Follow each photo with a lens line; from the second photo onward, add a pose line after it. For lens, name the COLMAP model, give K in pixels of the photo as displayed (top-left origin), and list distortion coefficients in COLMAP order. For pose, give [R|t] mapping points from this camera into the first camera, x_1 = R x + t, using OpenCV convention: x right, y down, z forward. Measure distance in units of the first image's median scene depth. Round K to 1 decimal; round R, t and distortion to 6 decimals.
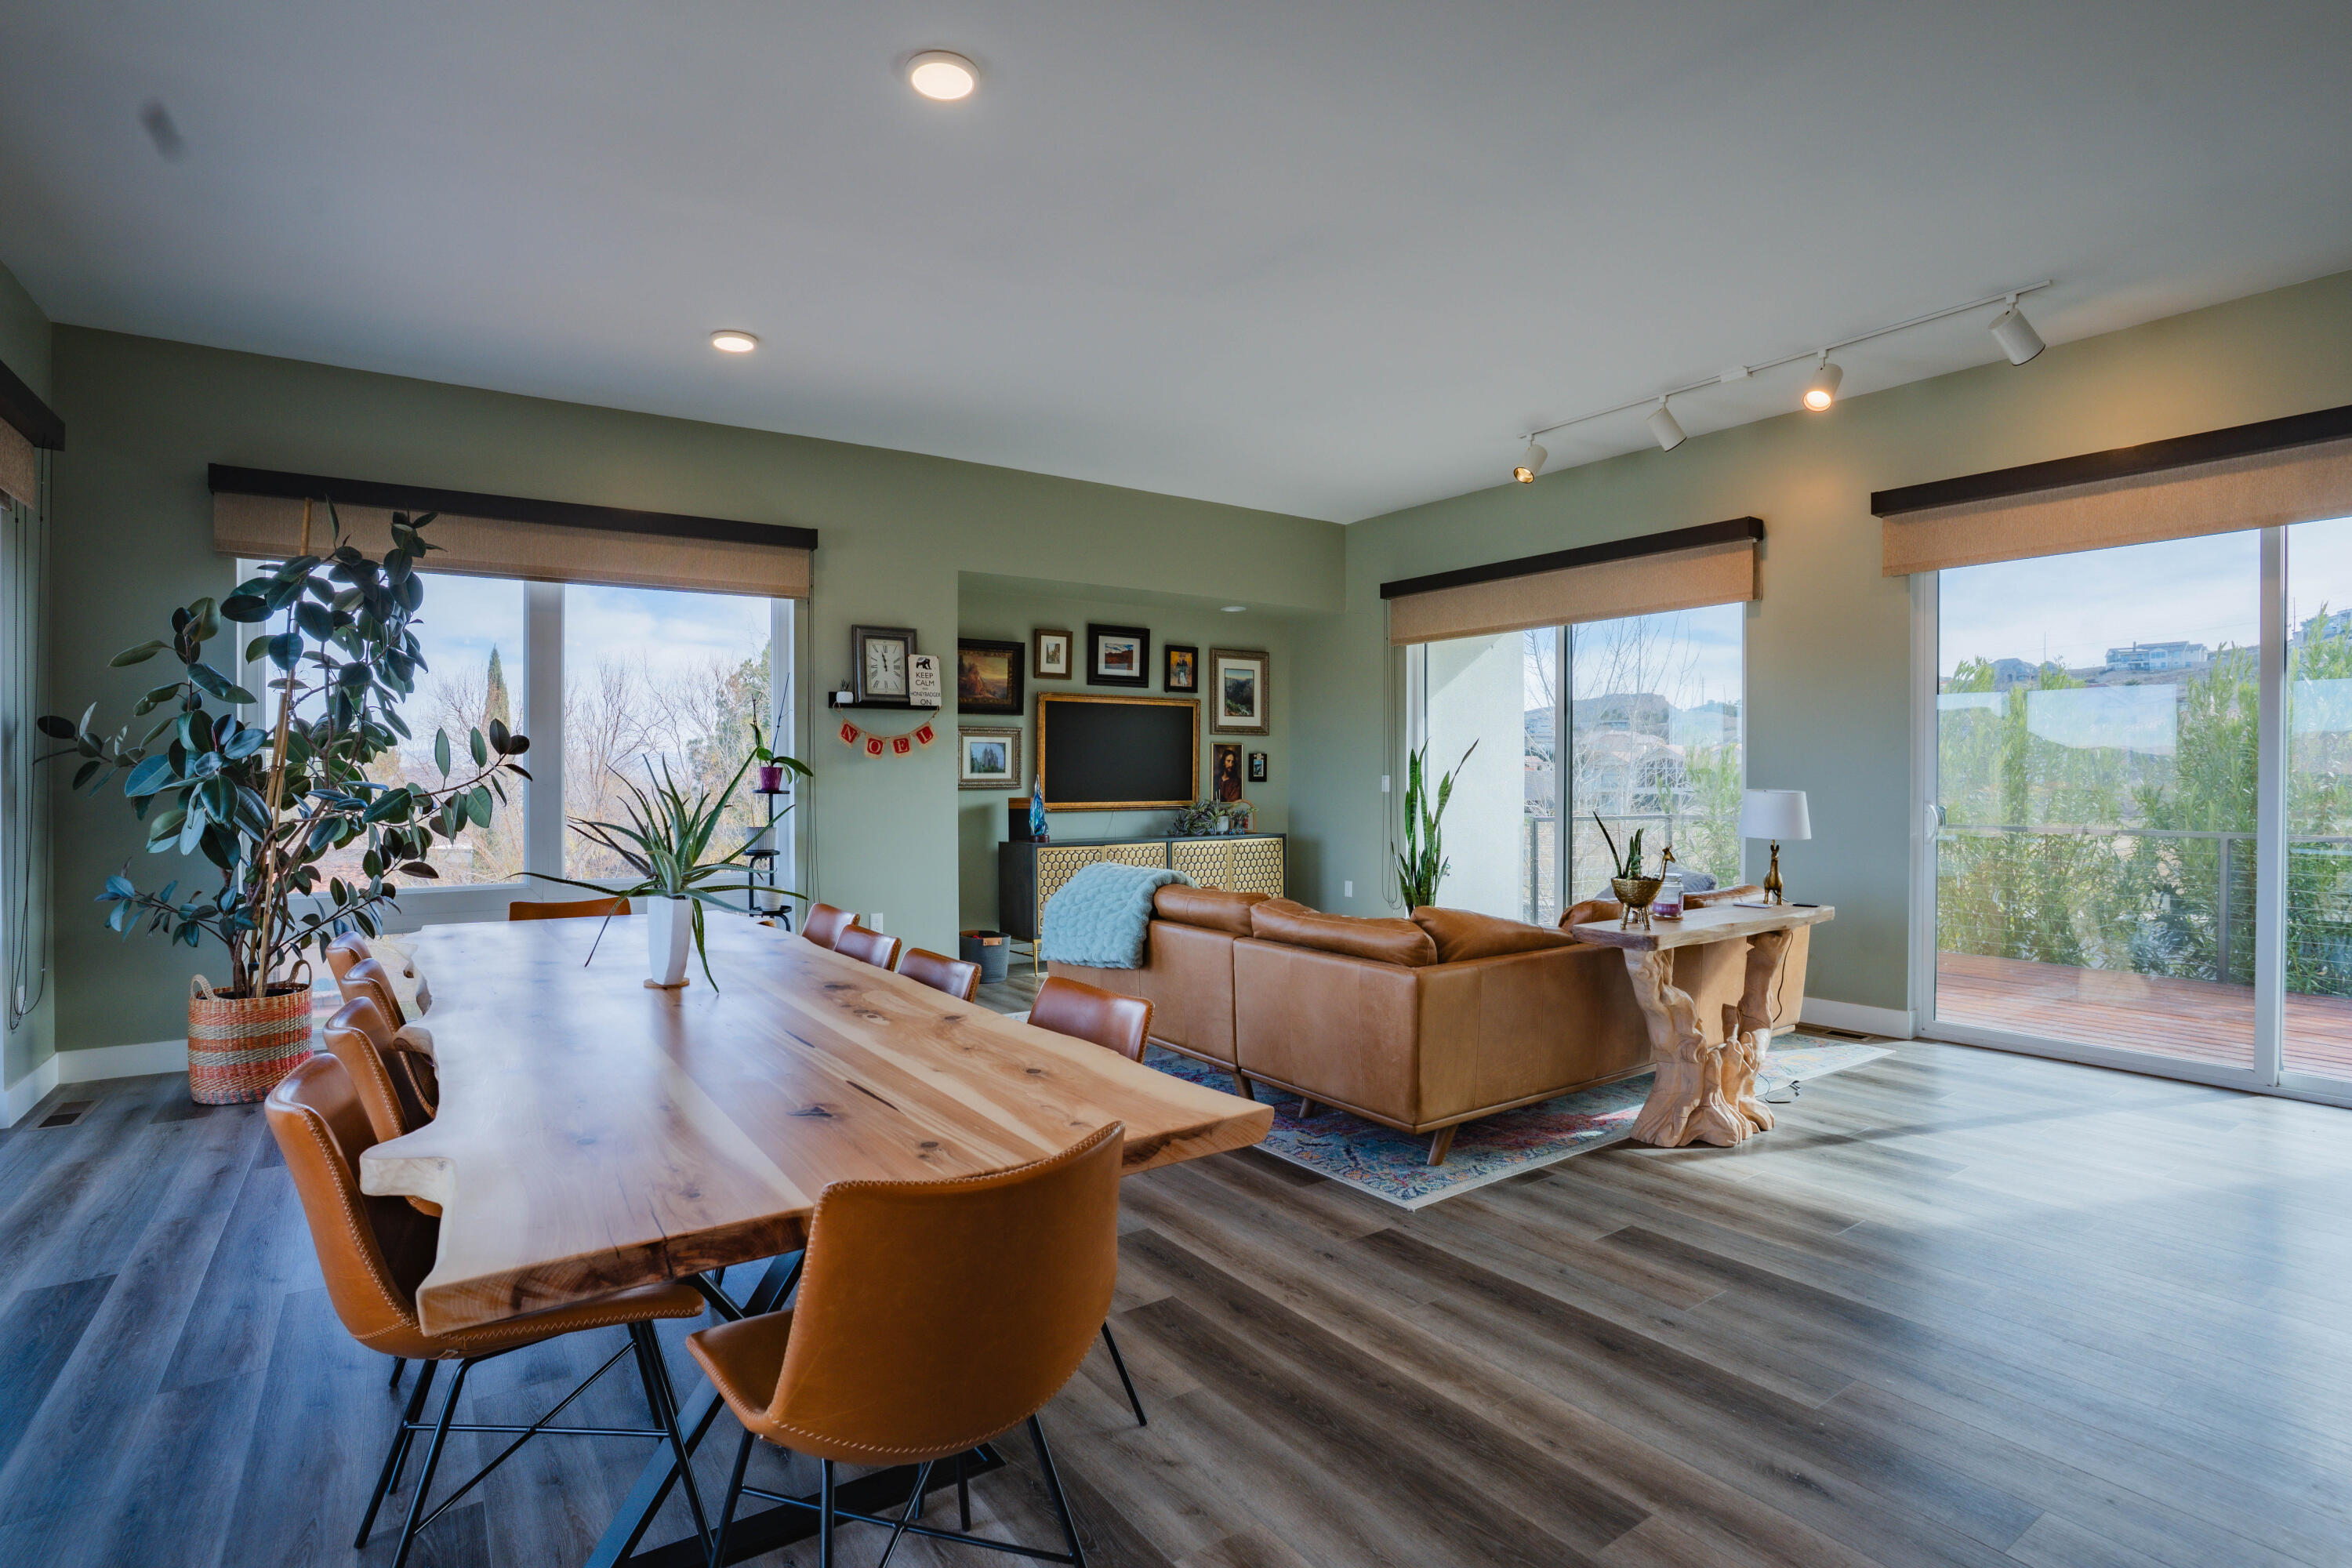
lens RADIAL K [[1149.6, 0, 1165.5], [0, 1149.6, 783.7], [0, 0, 1]] dist [-0.079986, 0.034399]
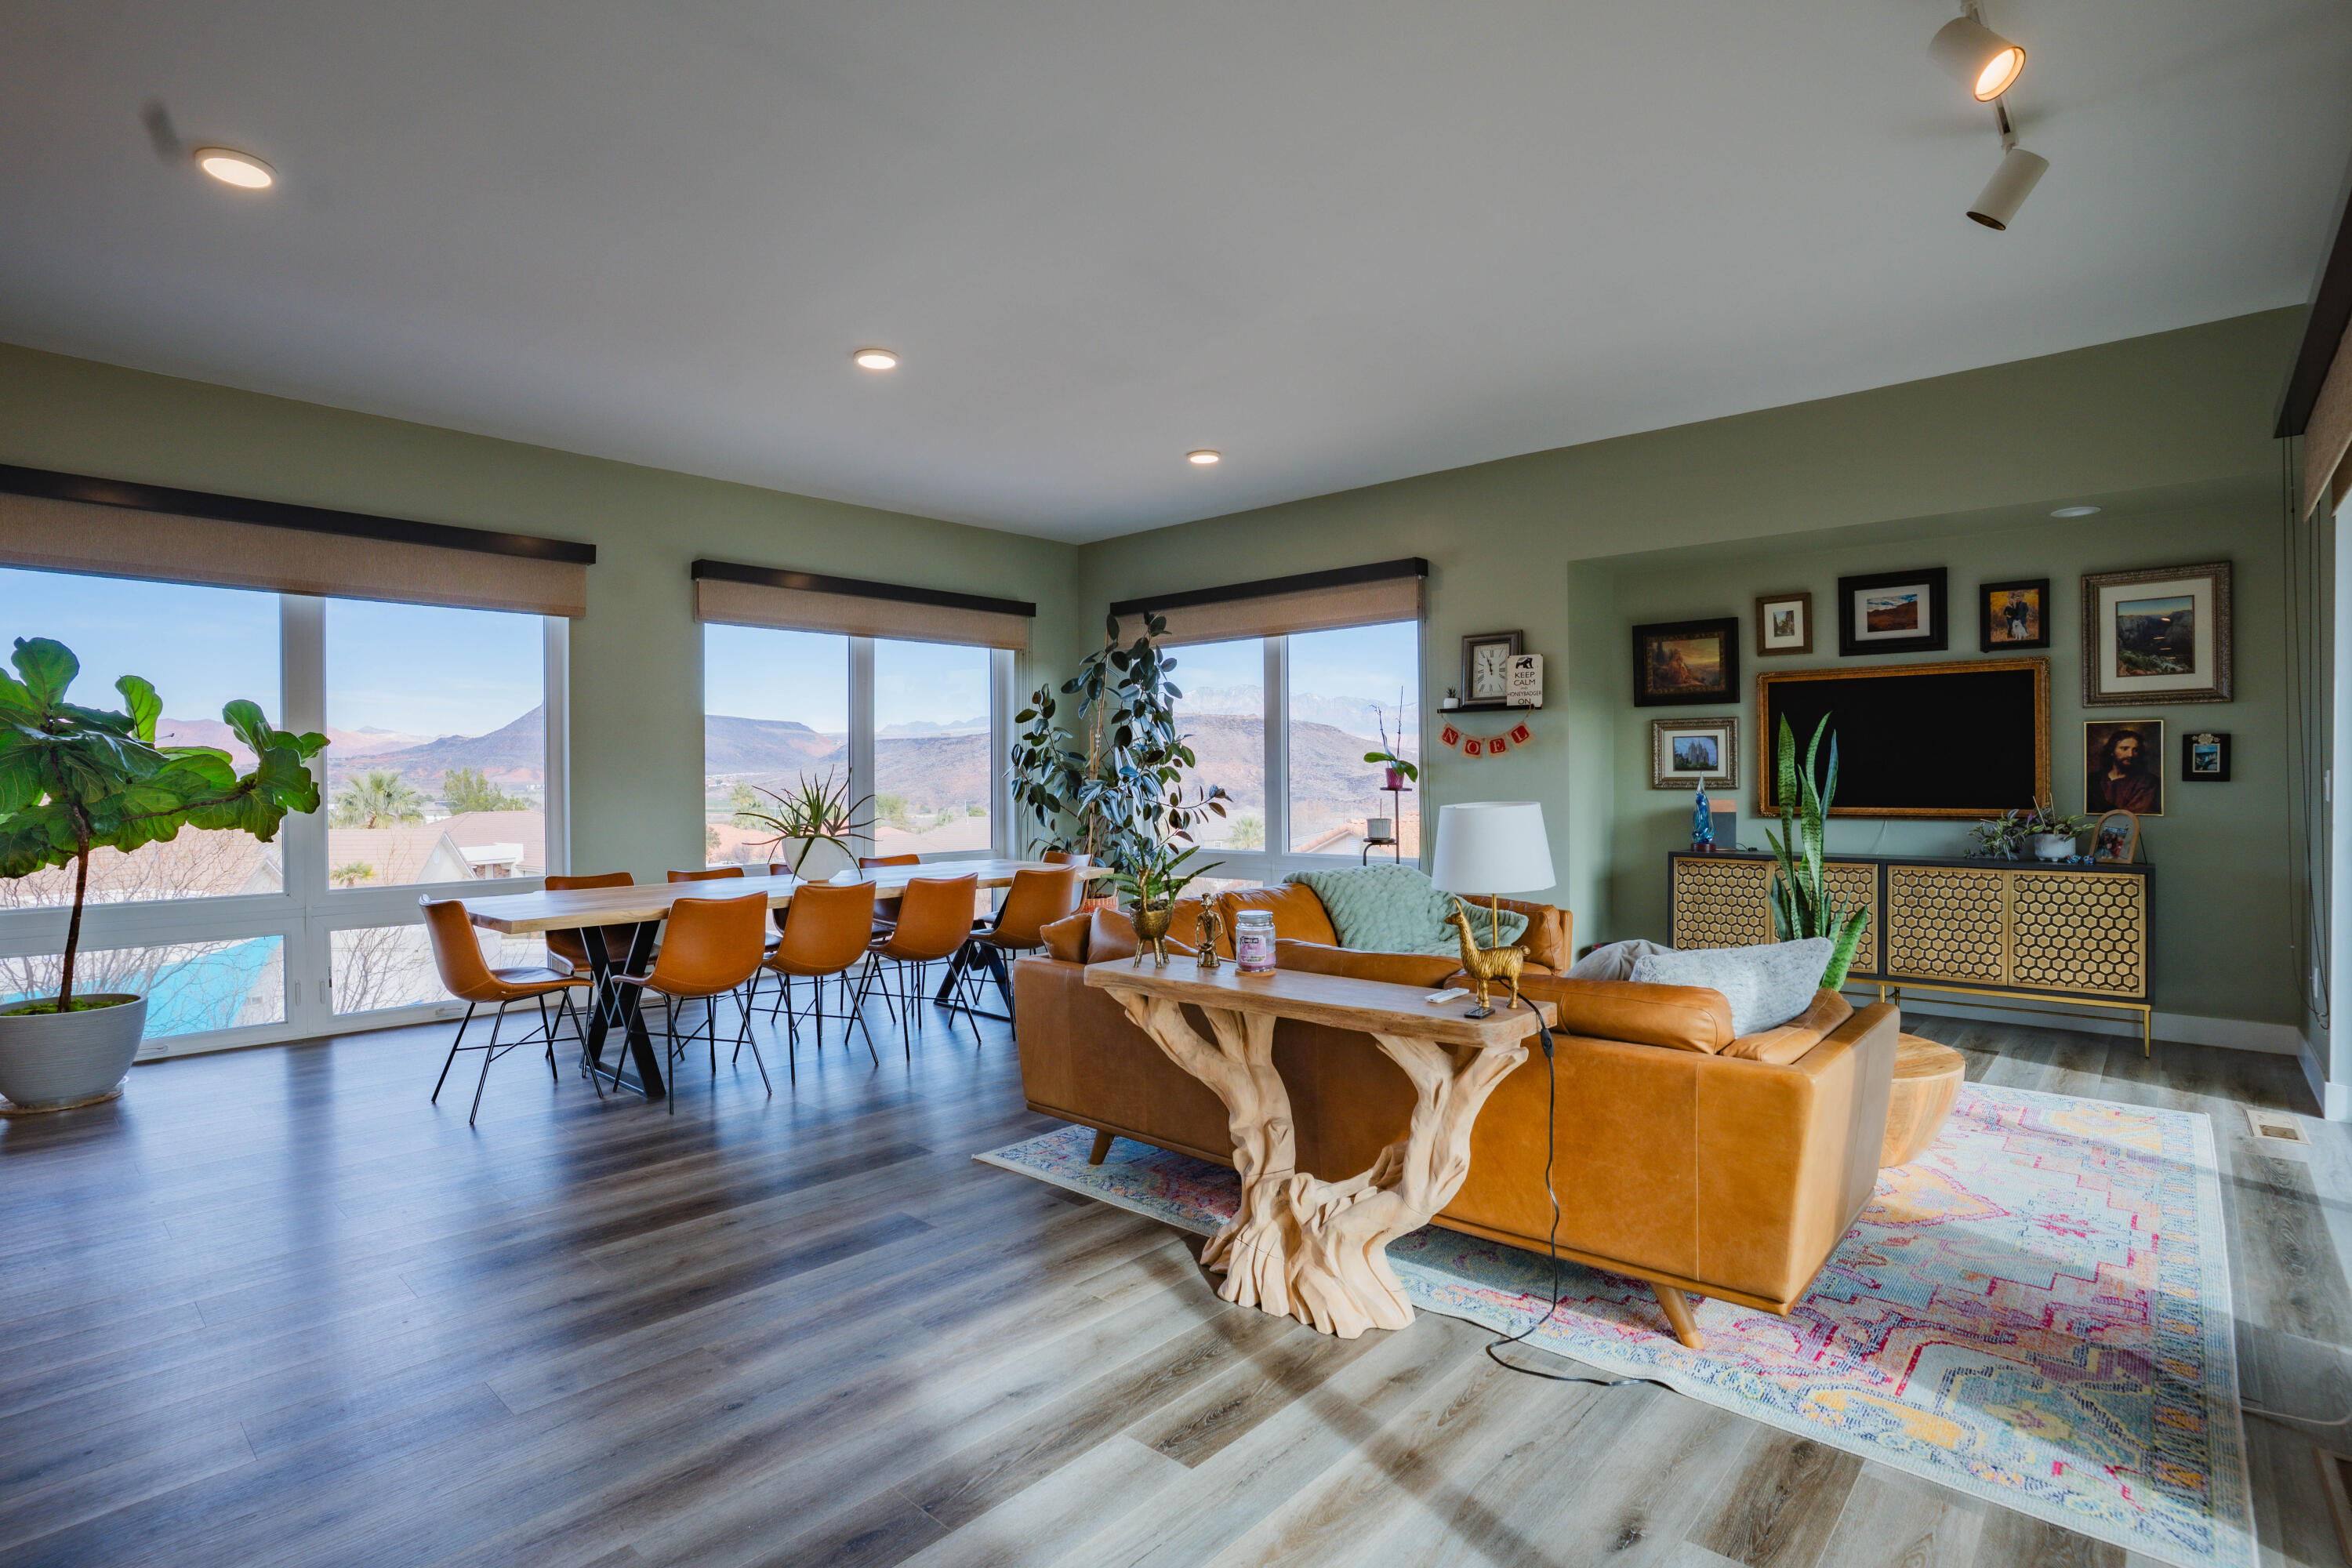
lens RADIAL K [[1149.6, 0, 1165.5], [0, 1149.6, 783.7], [0, 0, 1]] dist [-0.079986, 0.034399]
pose [[0.225335, 0.007086, -0.974256, 0.650968], [0.000085, 0.999973, 0.007292, -0.005997], [0.974281, -0.001726, 0.225328, 0.436109]]
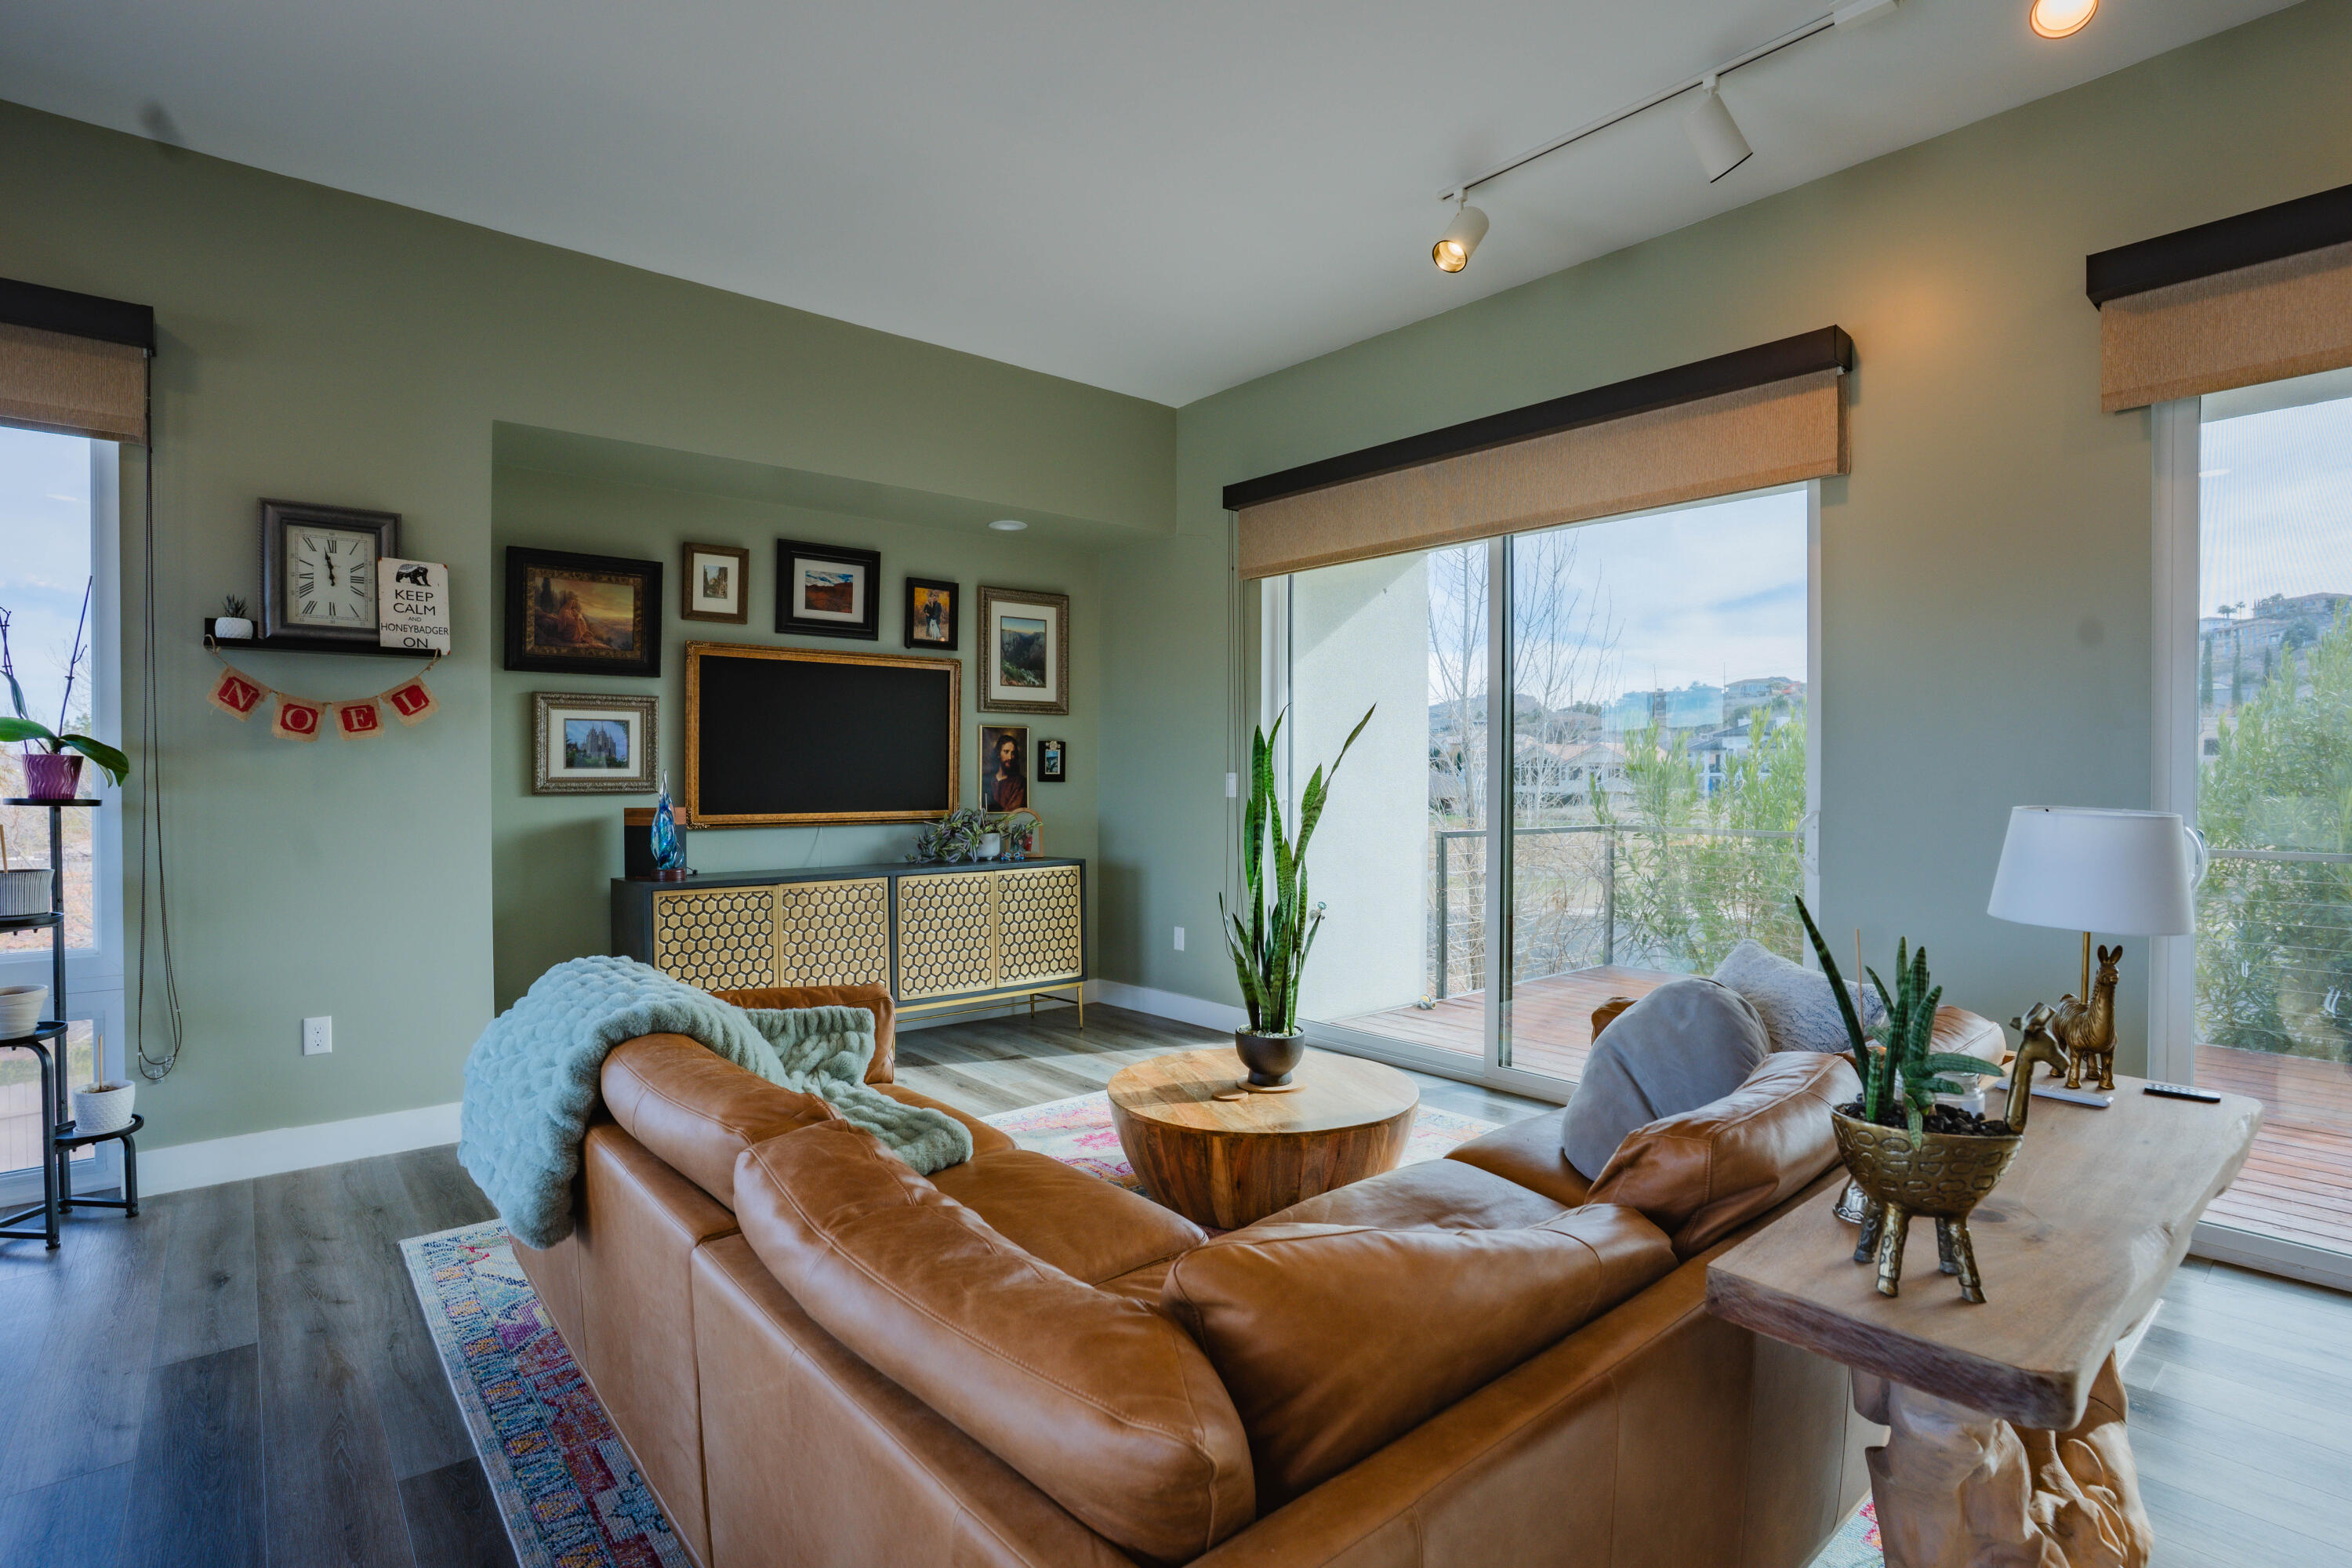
lens RADIAL K [[1149.6, 0, 1165.5], [0, 1149.6, 783.7], [0, 0, 1]] dist [-0.079986, 0.034399]
pose [[0.994734, 0.001197, 0.102480, 0.097916], [-0.001385, 0.999997, 0.001764, -0.002433], [-0.102477, -0.001896, 0.994734, 0.383682]]
